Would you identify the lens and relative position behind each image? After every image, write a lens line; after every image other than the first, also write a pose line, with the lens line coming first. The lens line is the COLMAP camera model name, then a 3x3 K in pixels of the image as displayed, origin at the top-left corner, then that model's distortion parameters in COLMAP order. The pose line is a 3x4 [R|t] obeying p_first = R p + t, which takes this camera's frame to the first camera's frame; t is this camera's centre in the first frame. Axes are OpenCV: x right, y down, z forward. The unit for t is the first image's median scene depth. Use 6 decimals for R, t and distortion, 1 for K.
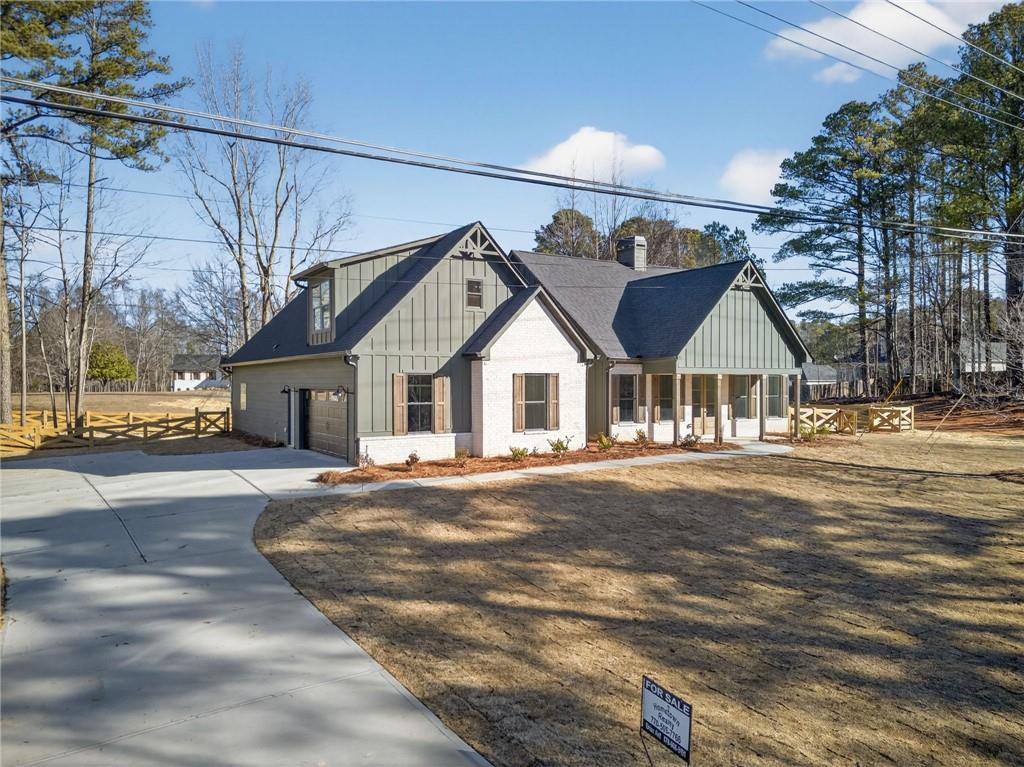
lens RADIAL K [[707.9, 0, 508.5], [0, 707.9, 384.5], [0, 0, 1]] dist [0.047127, 0.004407]
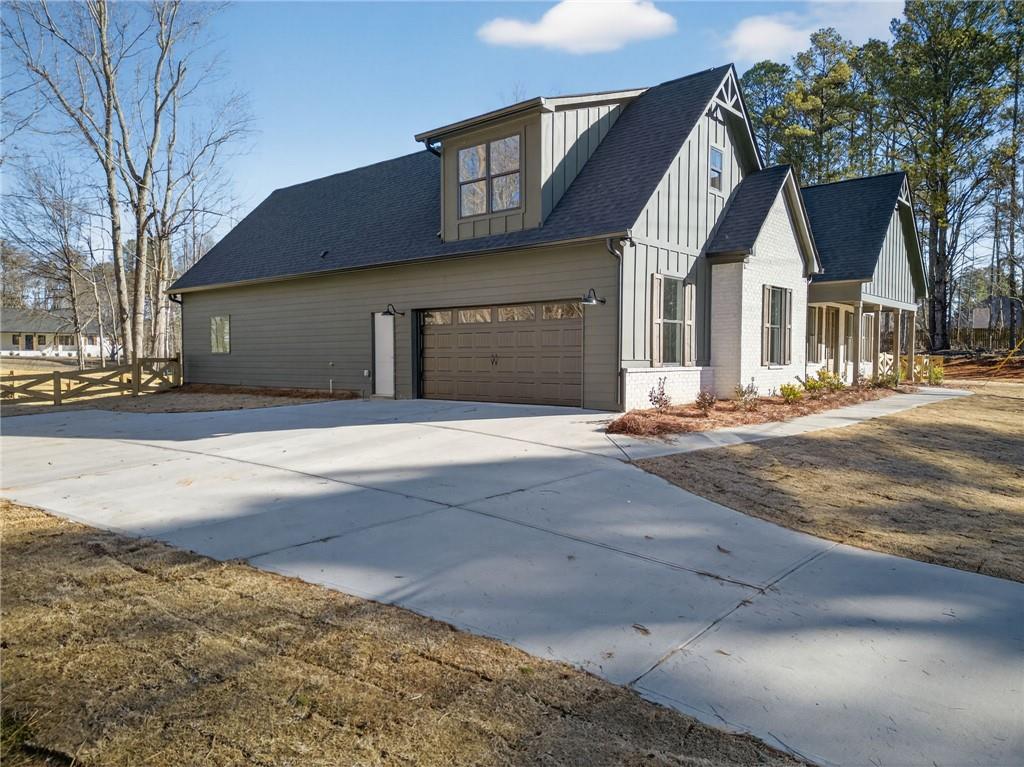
lens RADIAL K [[707.9, 0, 514.2], [0, 707.9, 384.1], [0, 0, 1]] dist [0.047127, 0.004407]
pose [[0.956509, -0.011263, 0.291484, -0.448200], [0.000303, 0.999292, 0.037620, 0.058755], [-0.291702, -0.035895, 0.955836, 0.366897]]
